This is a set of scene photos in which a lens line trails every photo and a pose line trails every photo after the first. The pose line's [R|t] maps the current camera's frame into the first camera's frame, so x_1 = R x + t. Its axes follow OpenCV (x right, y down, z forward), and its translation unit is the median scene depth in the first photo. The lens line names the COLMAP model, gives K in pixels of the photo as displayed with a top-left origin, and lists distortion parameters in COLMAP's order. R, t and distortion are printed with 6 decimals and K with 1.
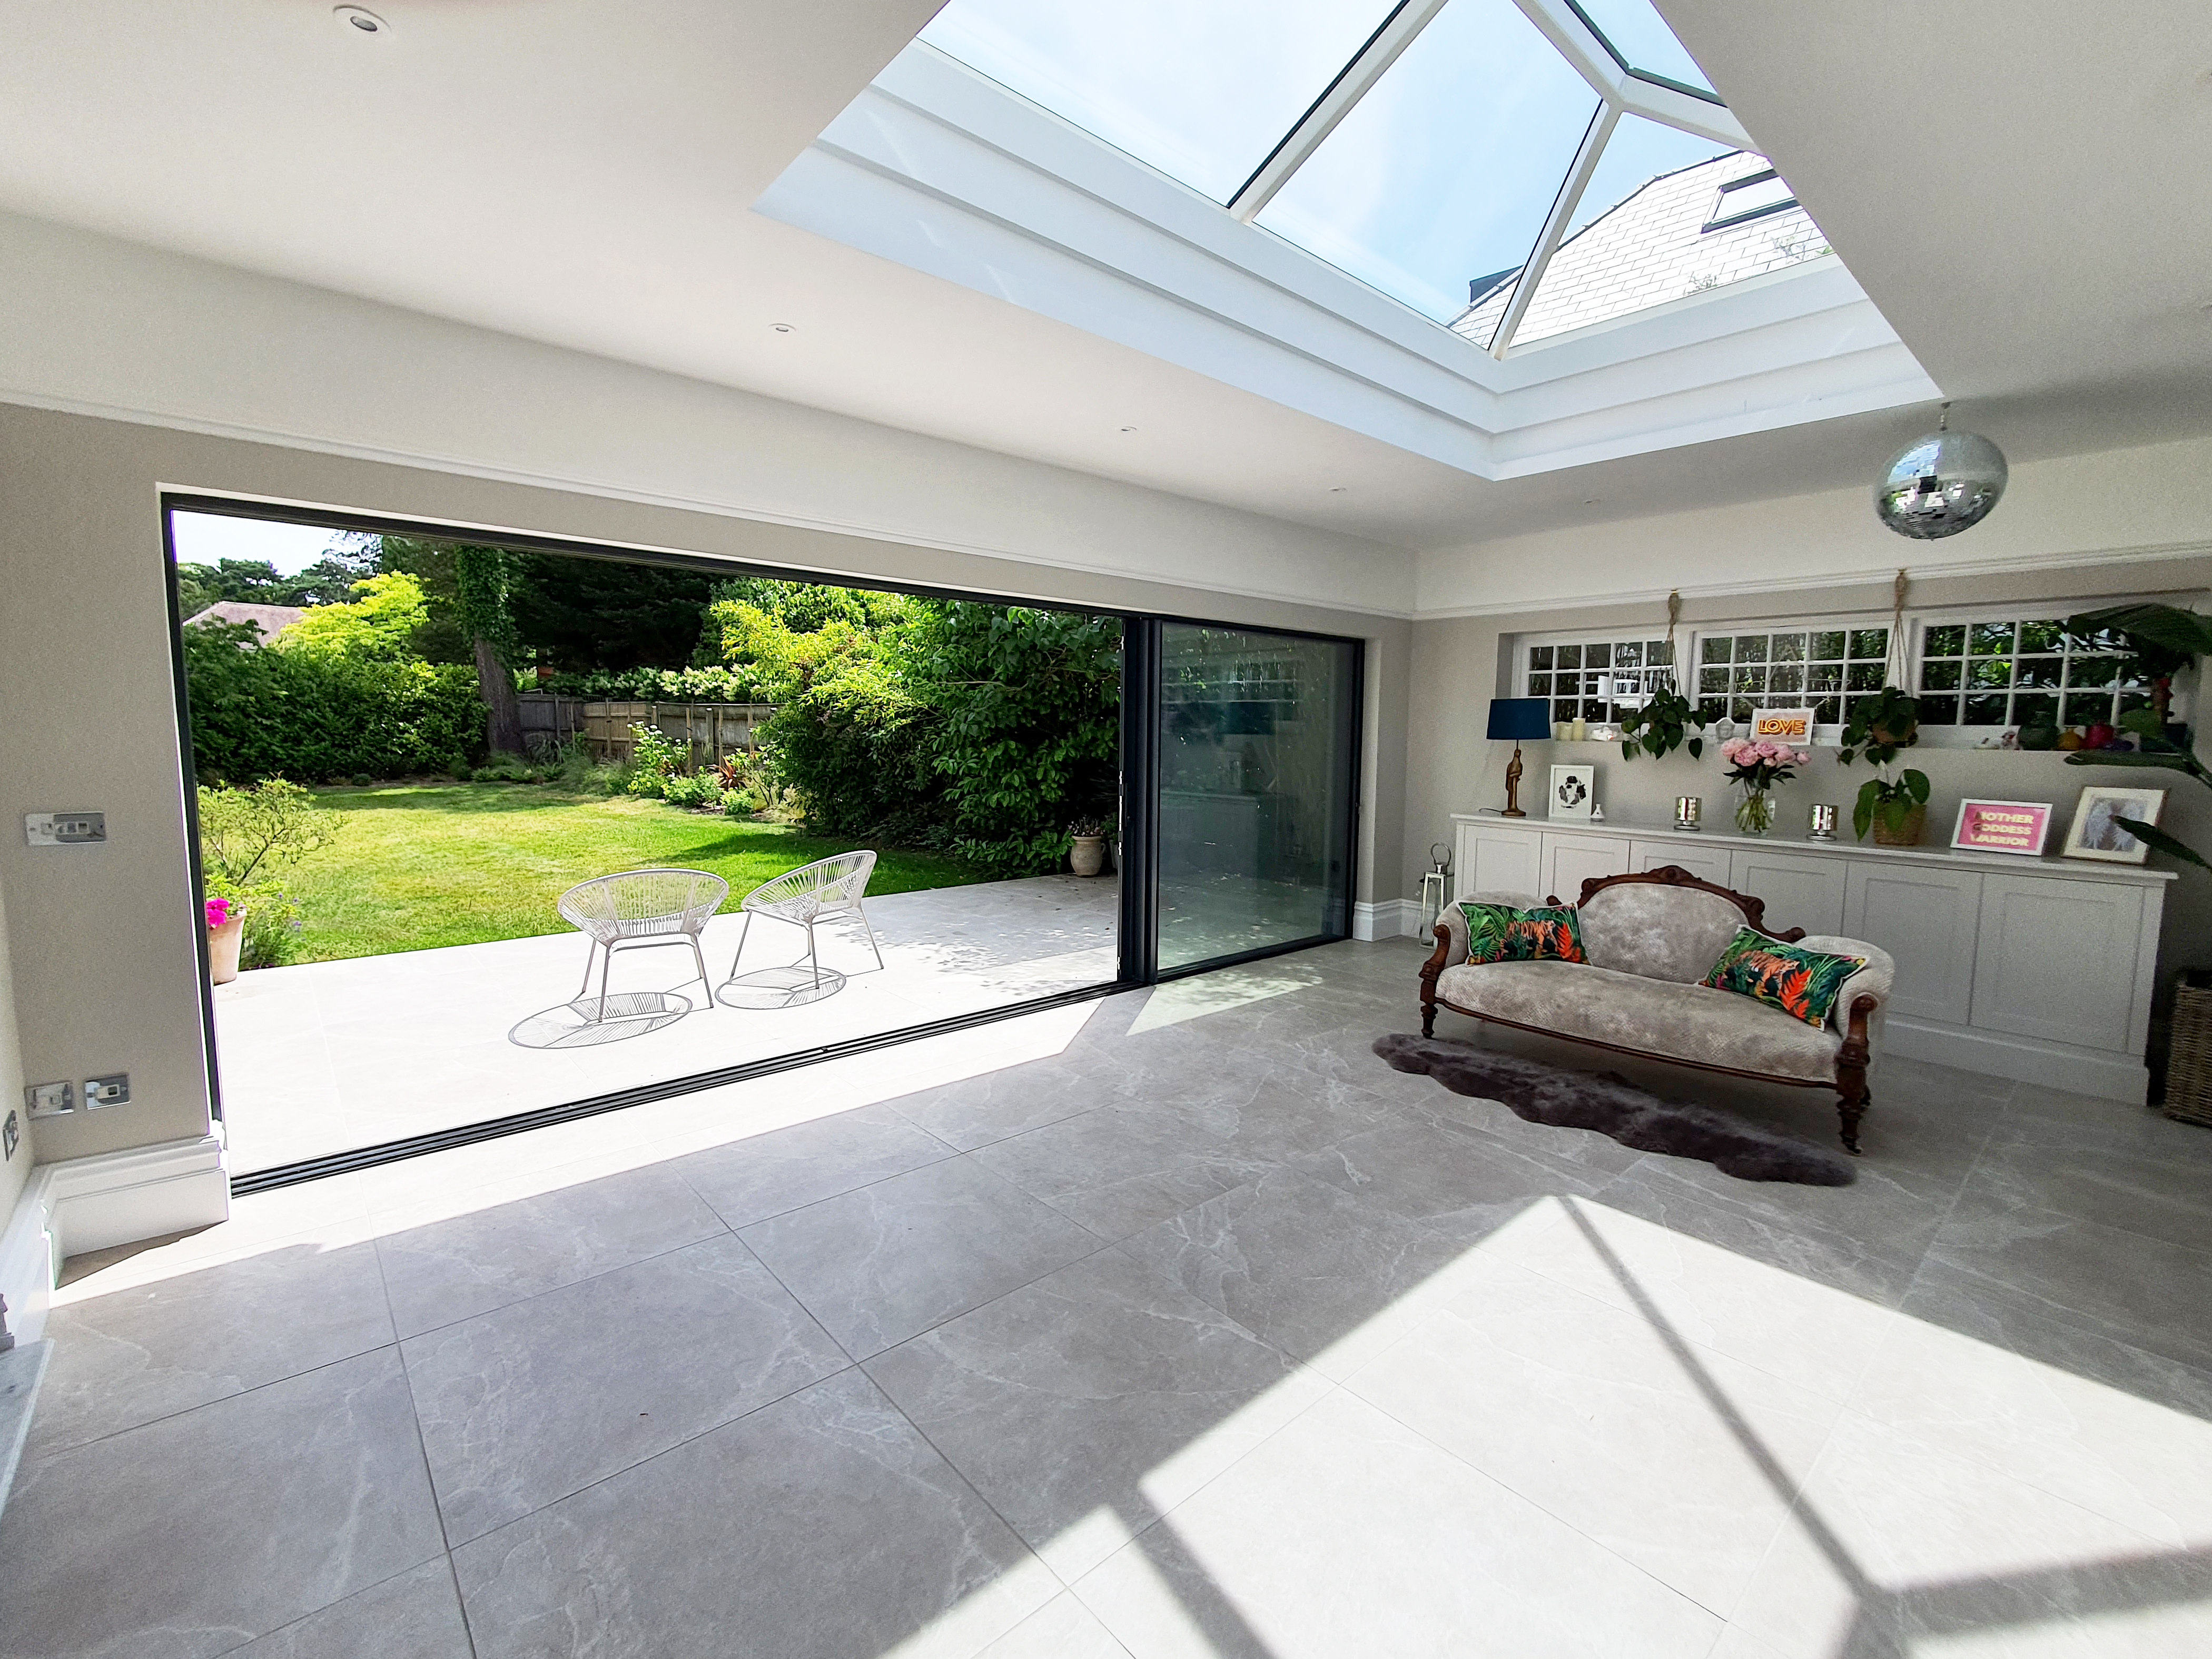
lens RADIAL K [[975.2, 0, 1106.6], [0, 975.2, 833.2], [0, 0, 1]] dist [0.008113, -0.002226]
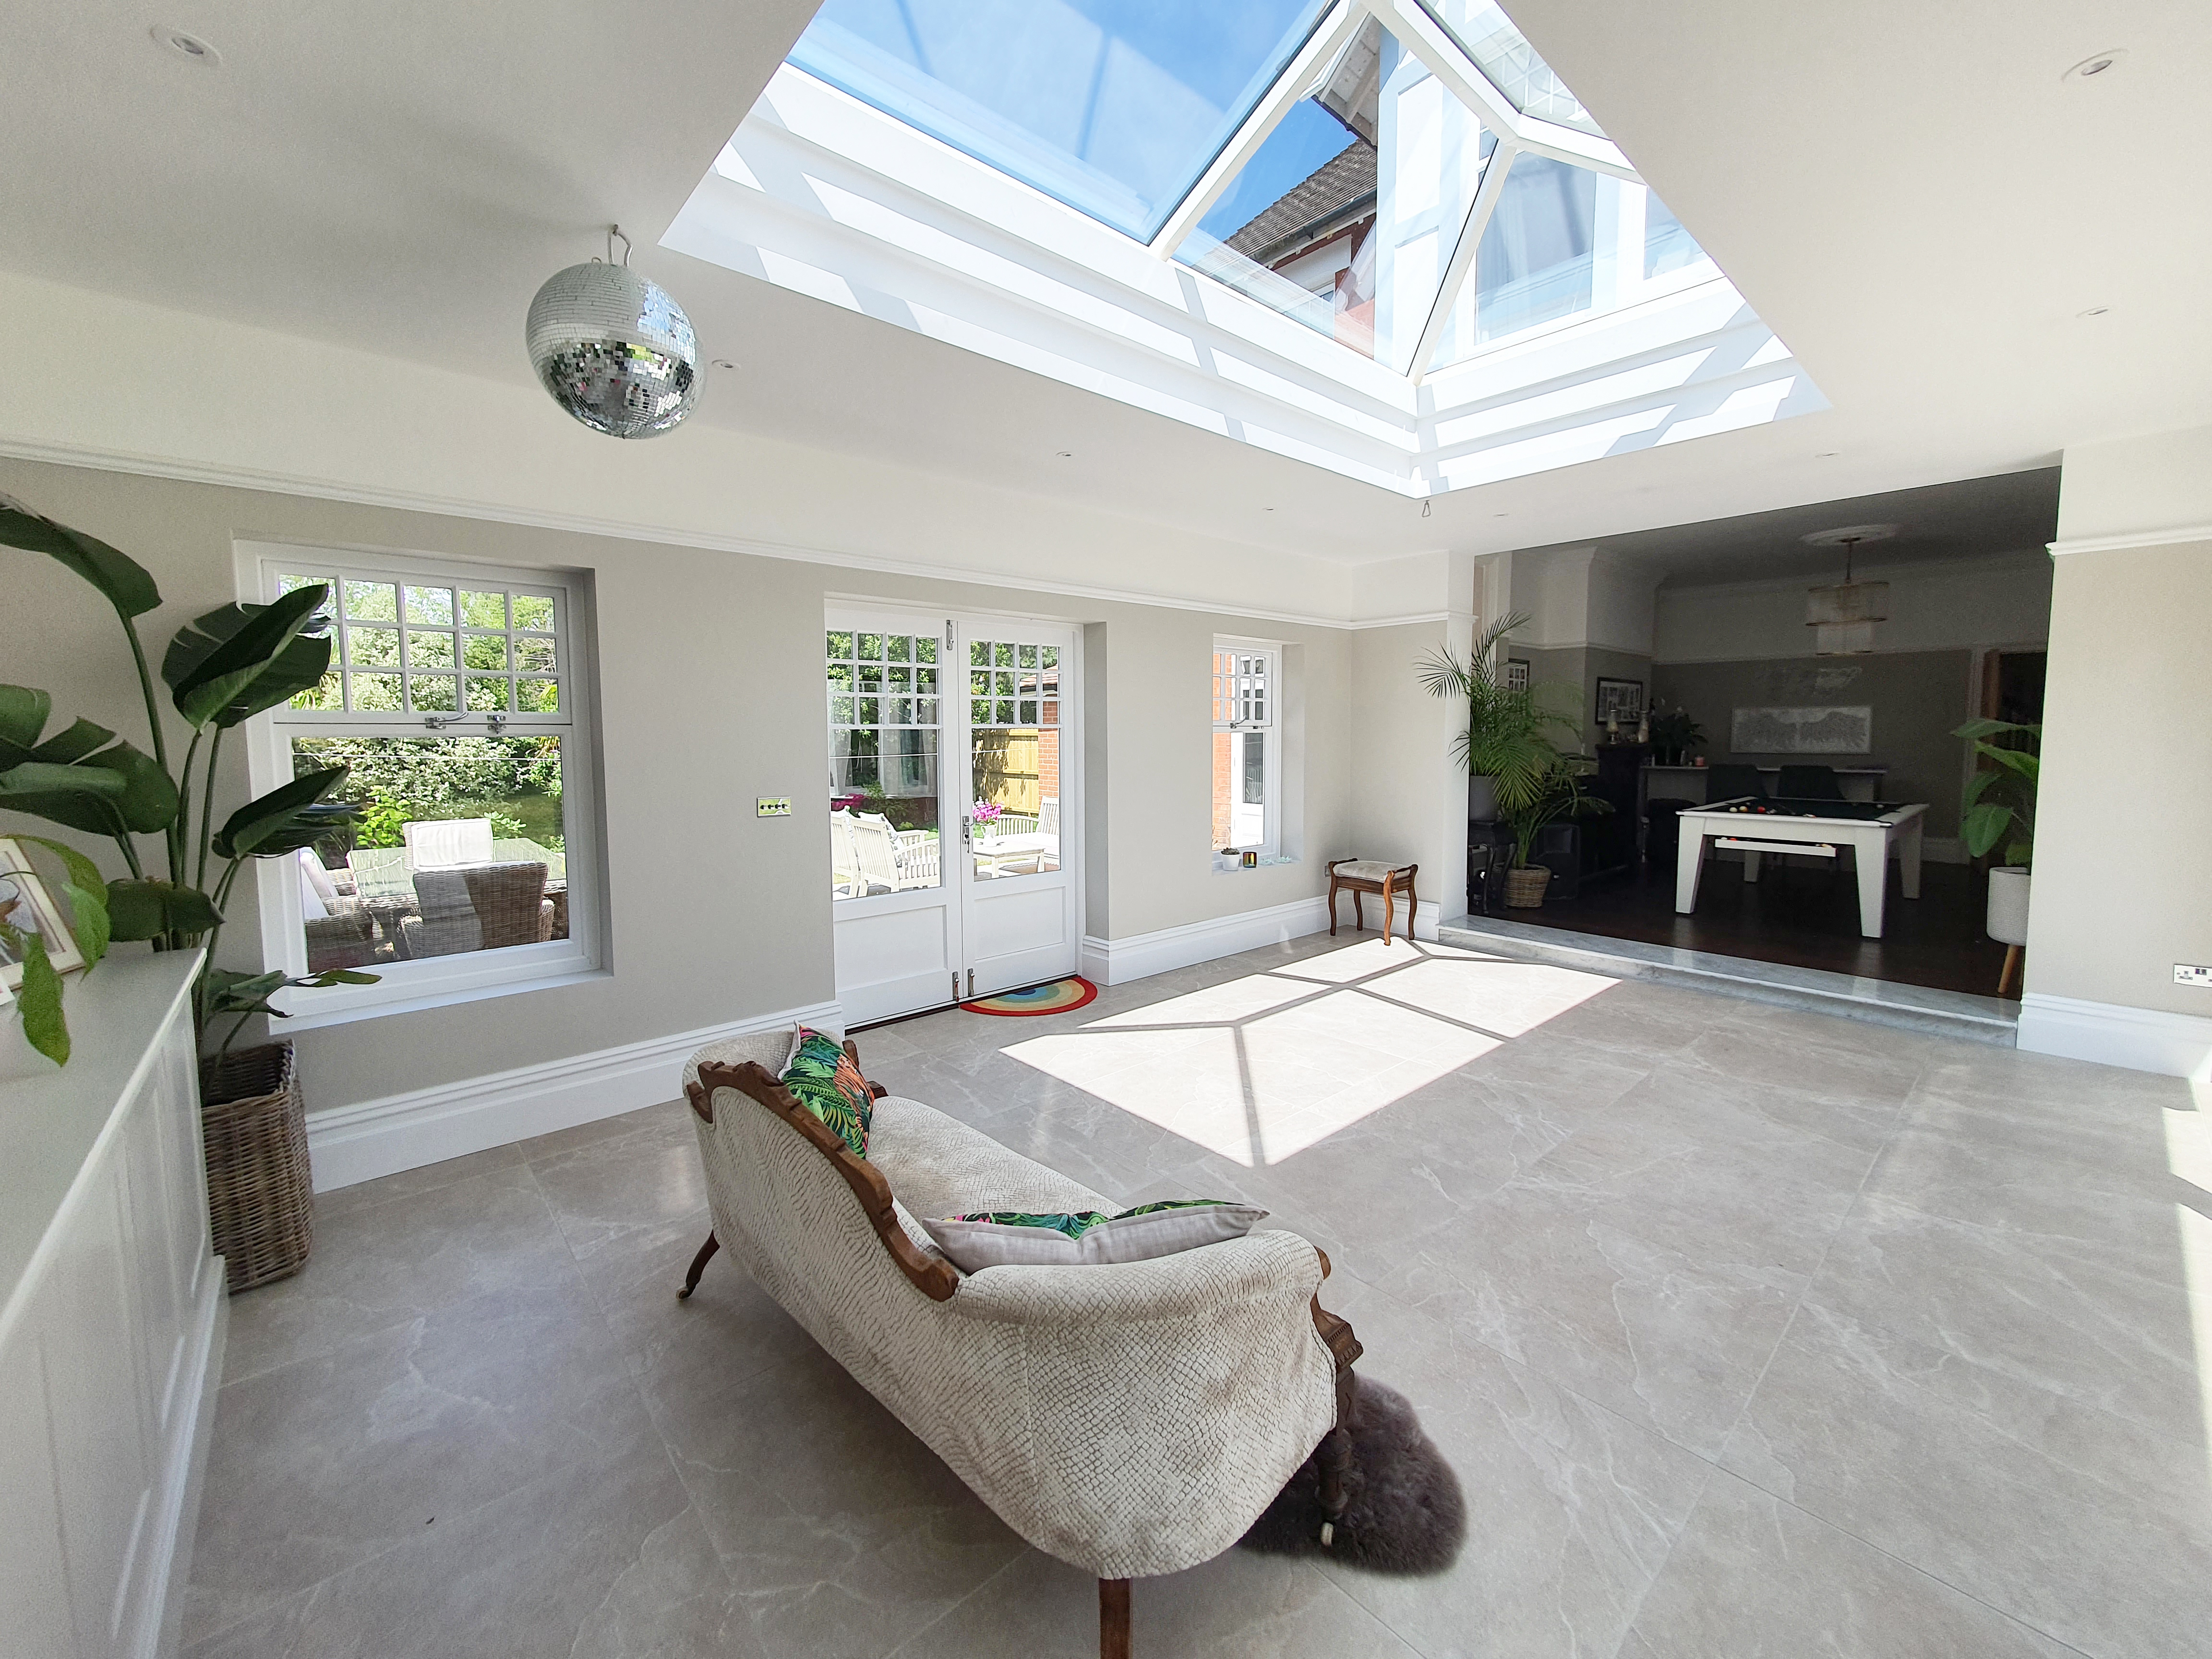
lens RADIAL K [[875.0, 0, 1110.2], [0, 875.0, 819.5], [0, 0, 1]] dist [0.001471, 0.000202]
pose [[-0.999931, -0.005702, -0.010295, 0.431327], [-0.007707, 0.978376, 0.206692, -0.137423], [0.008894, 0.206758, -0.978352, 1.312598]]
